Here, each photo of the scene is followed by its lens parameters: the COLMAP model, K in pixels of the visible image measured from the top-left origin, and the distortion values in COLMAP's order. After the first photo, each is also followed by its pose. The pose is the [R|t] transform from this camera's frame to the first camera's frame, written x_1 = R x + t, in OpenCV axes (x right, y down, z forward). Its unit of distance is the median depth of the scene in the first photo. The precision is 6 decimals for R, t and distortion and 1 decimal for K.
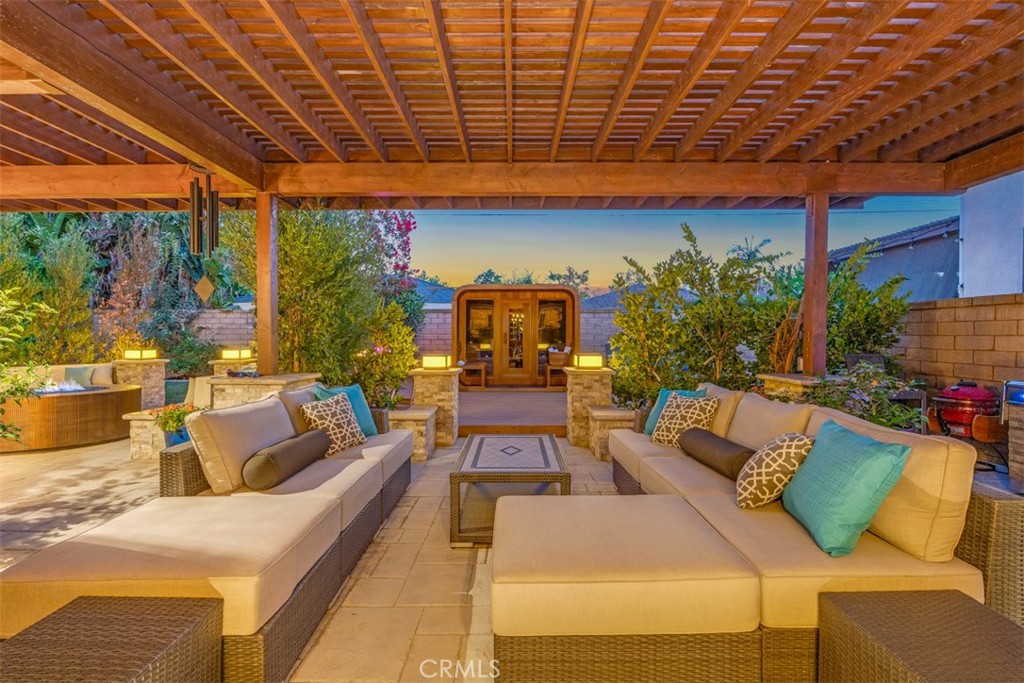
lens RADIAL K [[454.8, 0, 512.0], [0, 454.8, 341.5], [0, 0, 1]] dist [-0.002932, -0.000208]
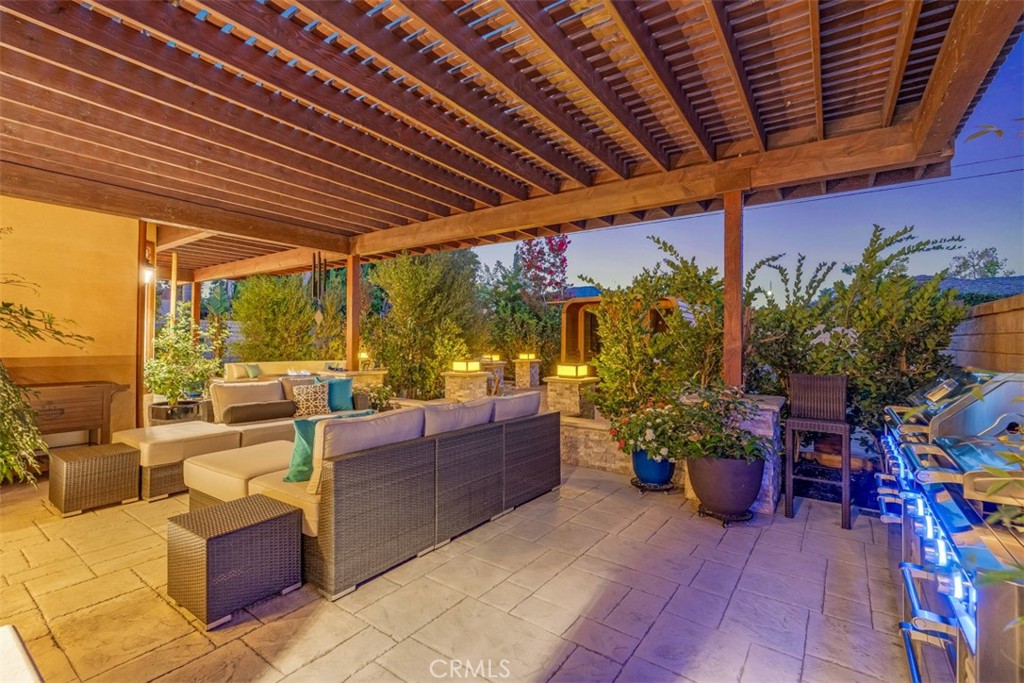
lens RADIAL K [[470.0, 0, 512.0], [0, 470.0, 341.5], [0, 0, 1]] dist [-0.080075, -0.000010]
pose [[0.807283, 0.004743, -0.590145, 0.724622], [-0.016409, 0.999761, -0.014411, -0.007739], [0.589936, 0.021318, 0.807169, 0.014558]]
